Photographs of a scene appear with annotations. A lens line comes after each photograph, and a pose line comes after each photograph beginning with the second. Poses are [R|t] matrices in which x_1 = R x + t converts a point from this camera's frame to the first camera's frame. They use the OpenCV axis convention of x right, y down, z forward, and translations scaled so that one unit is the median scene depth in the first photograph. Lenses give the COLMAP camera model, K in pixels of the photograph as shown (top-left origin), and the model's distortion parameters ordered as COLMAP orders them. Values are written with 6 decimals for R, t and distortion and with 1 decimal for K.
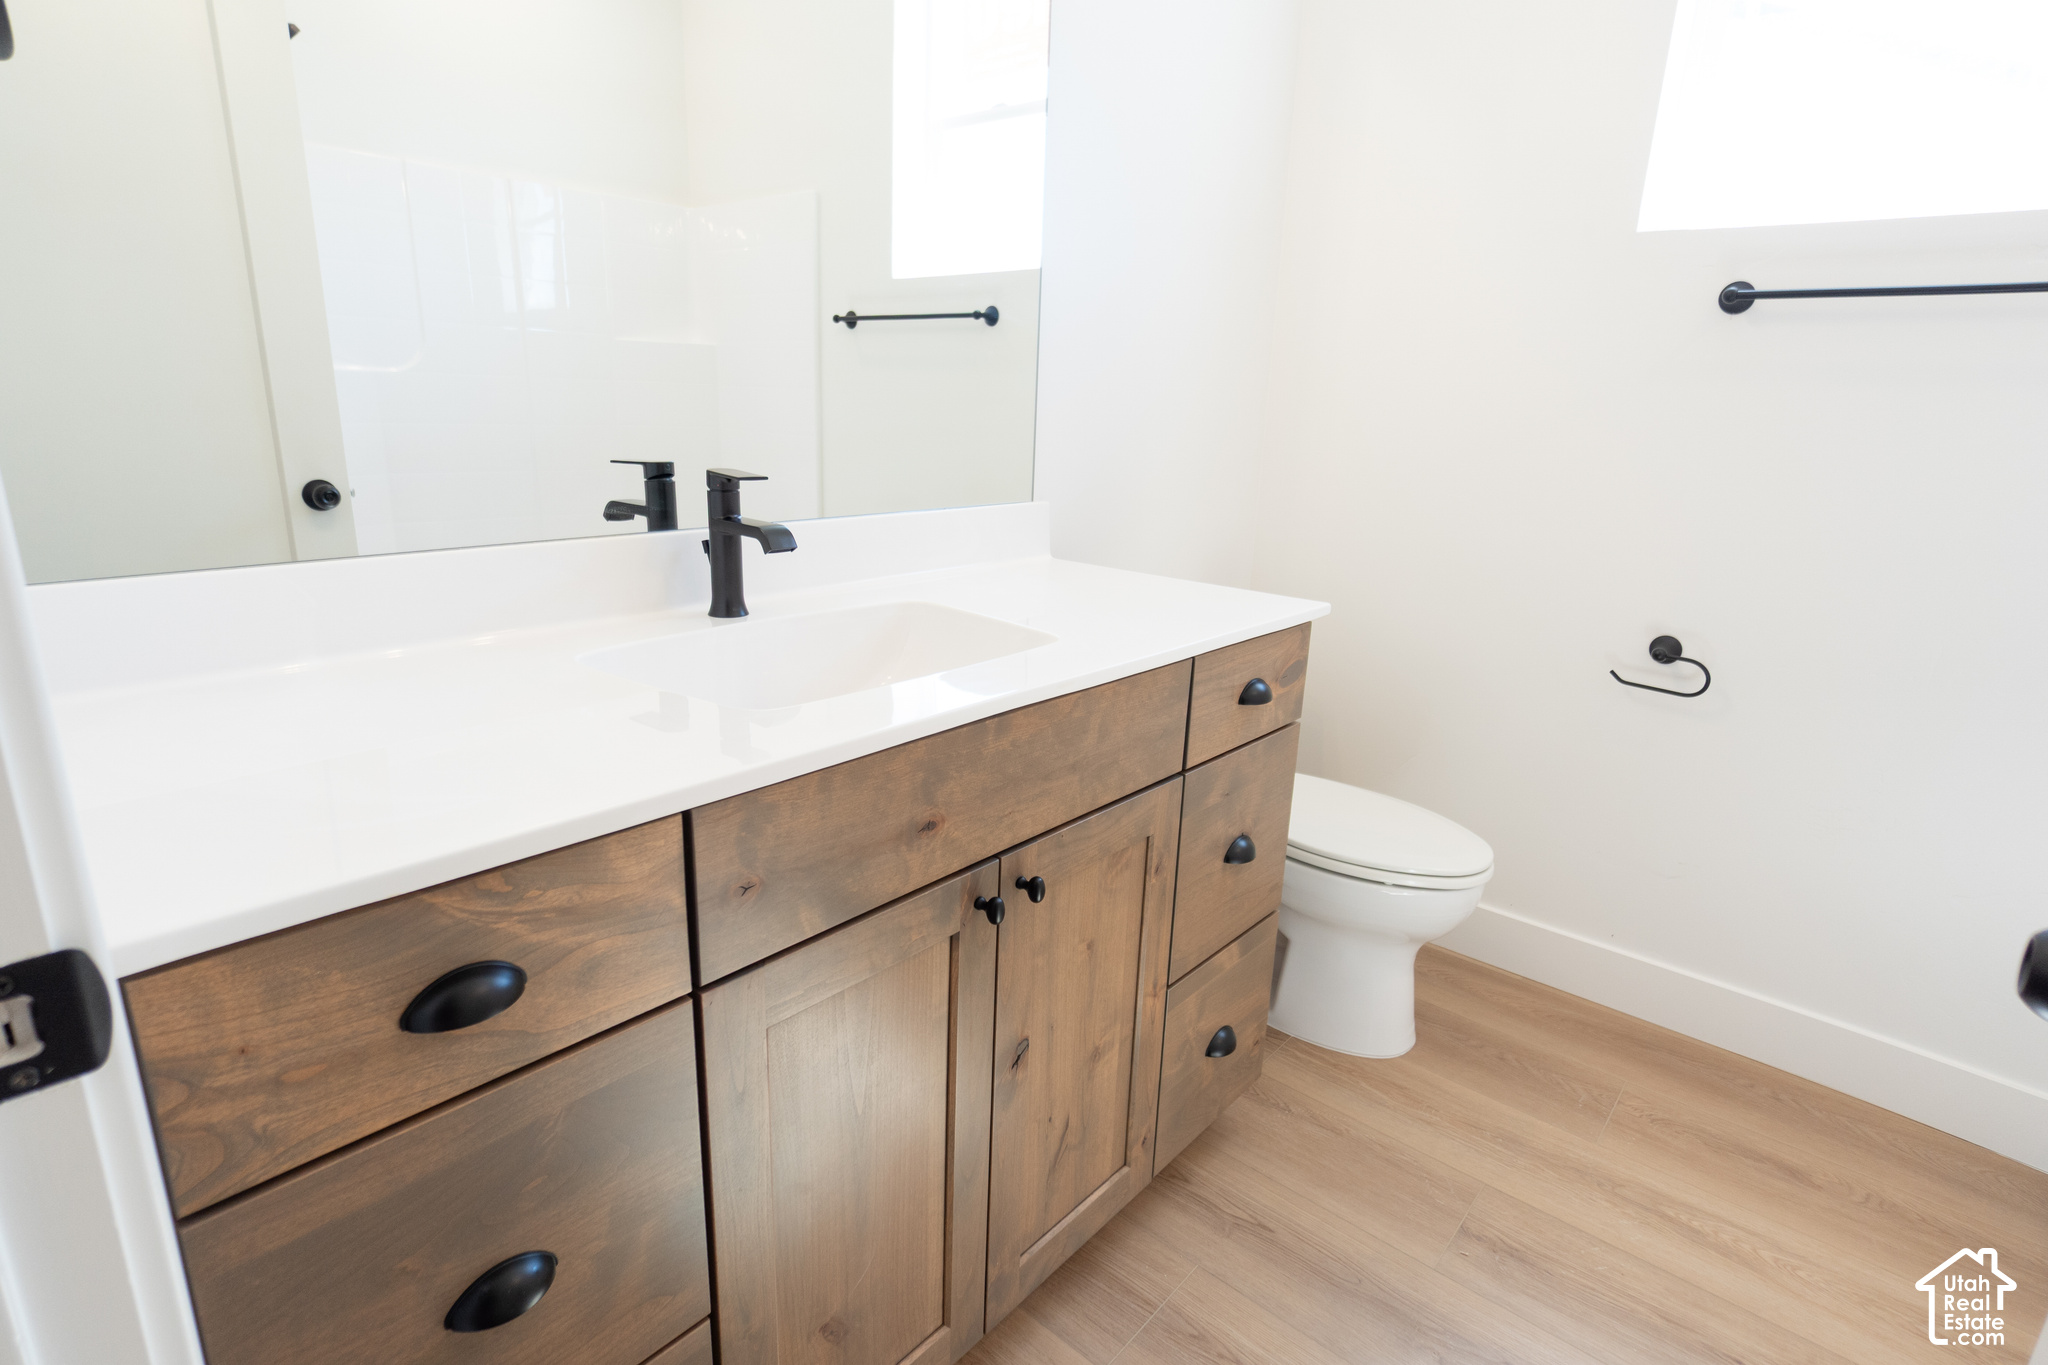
lens RADIAL K [[1029.8, 0, 1024.0], [0, 1029.8, 682.5], [0, 0, 1]] dist [0.002566, -0.009127]
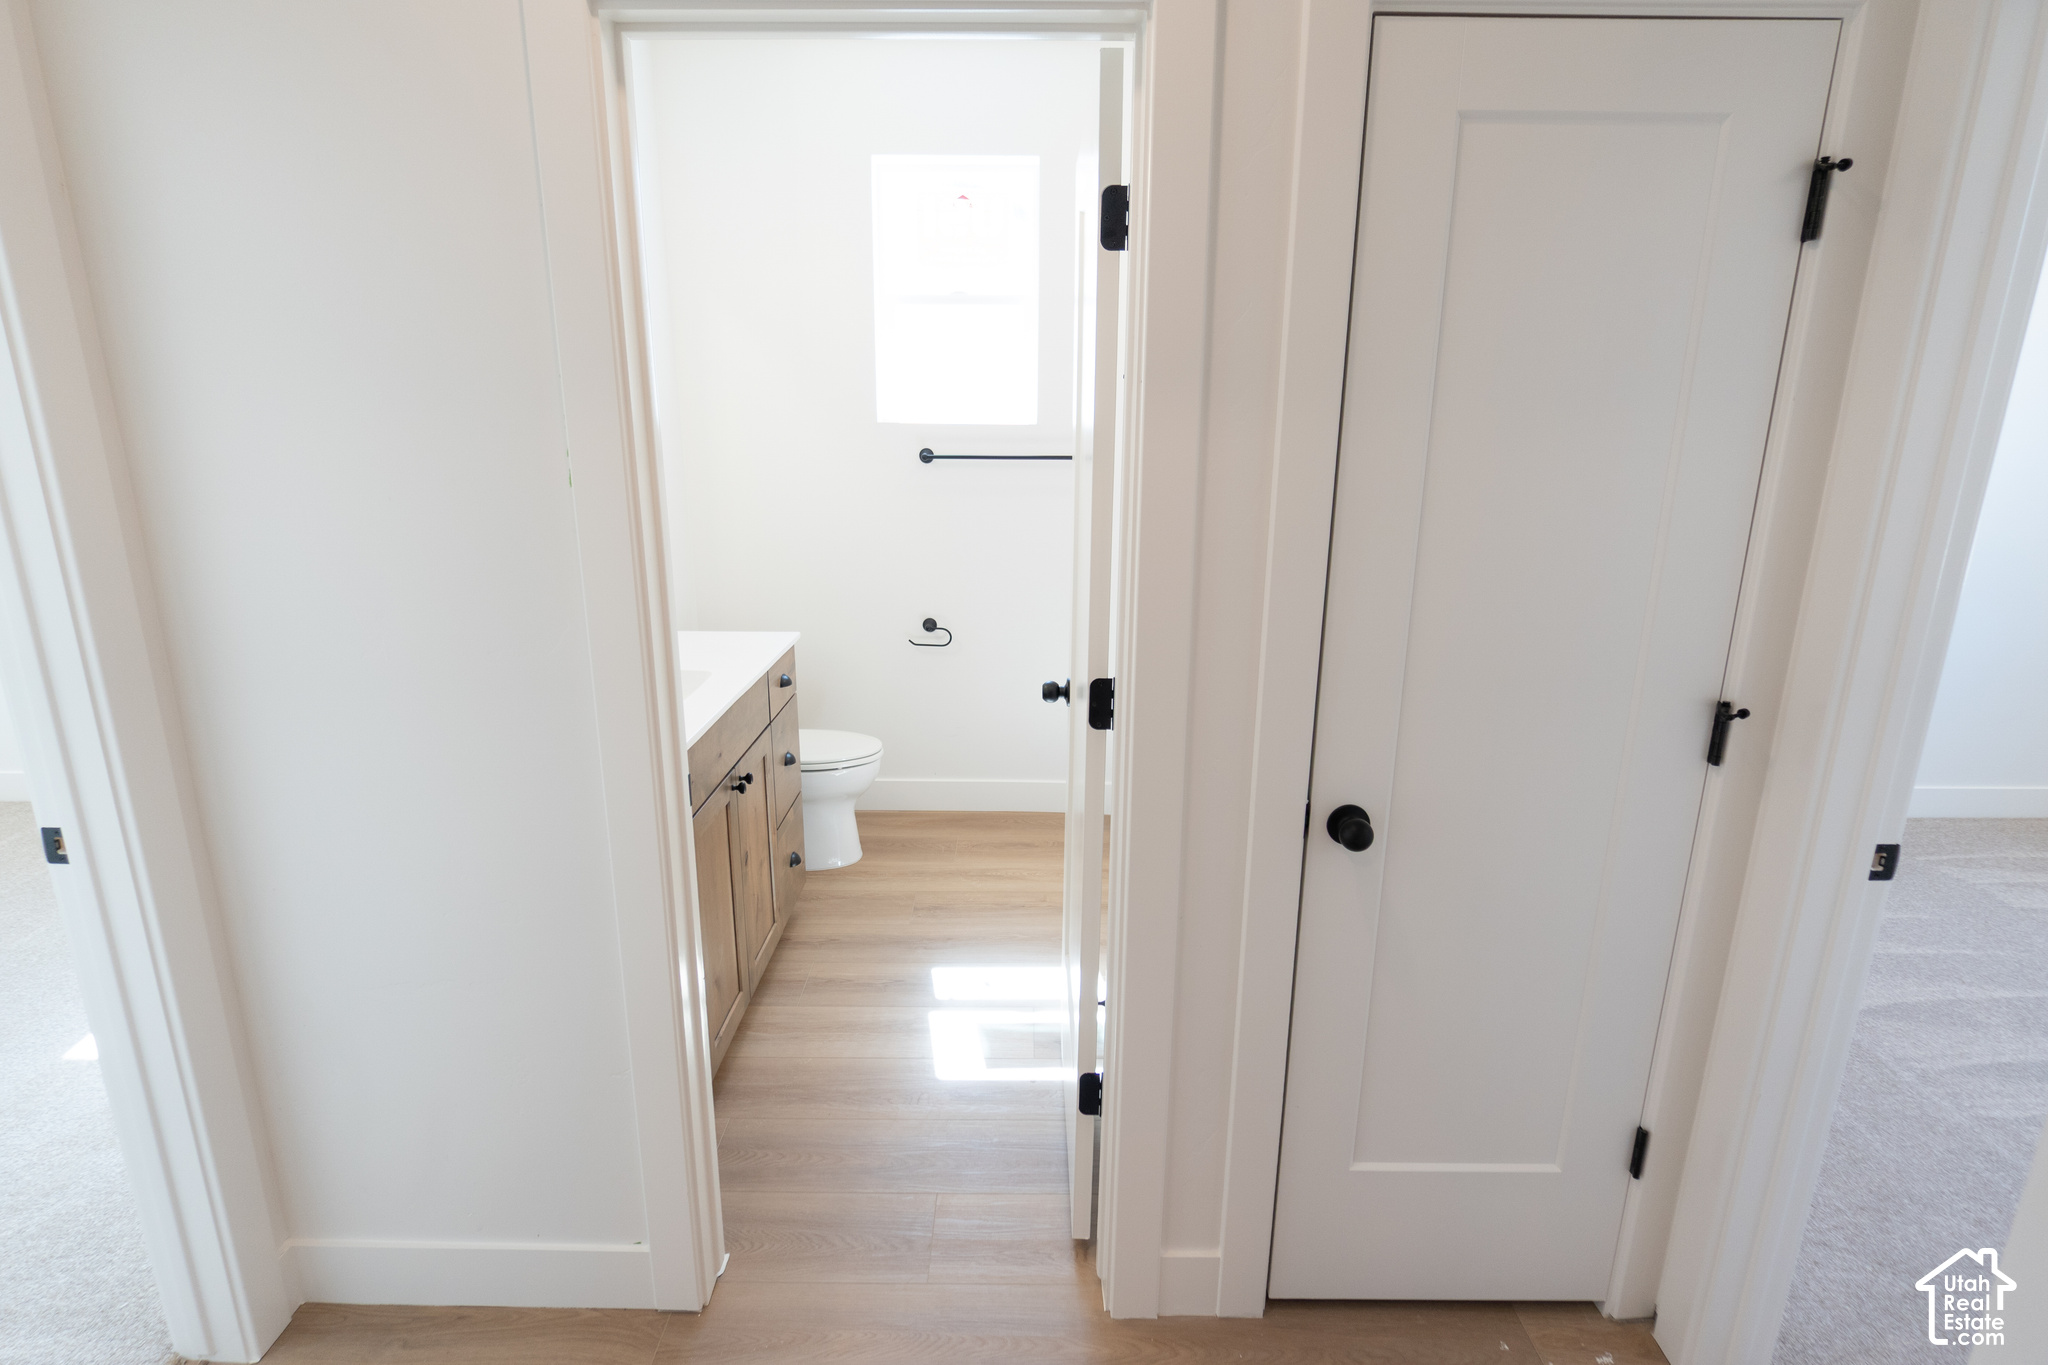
lens RADIAL K [[1029.8, 0, 1024.0], [0, 1029.8, 682.5], [0, 0, 1]] dist [0.002566, -0.009127]
pose [[0.755024, -0.196755, 0.625481, -0.613905], [0.195731, 0.978055, 0.071394, -0.035696], [-0.625802, 0.068522, 0.776966, -0.793704]]
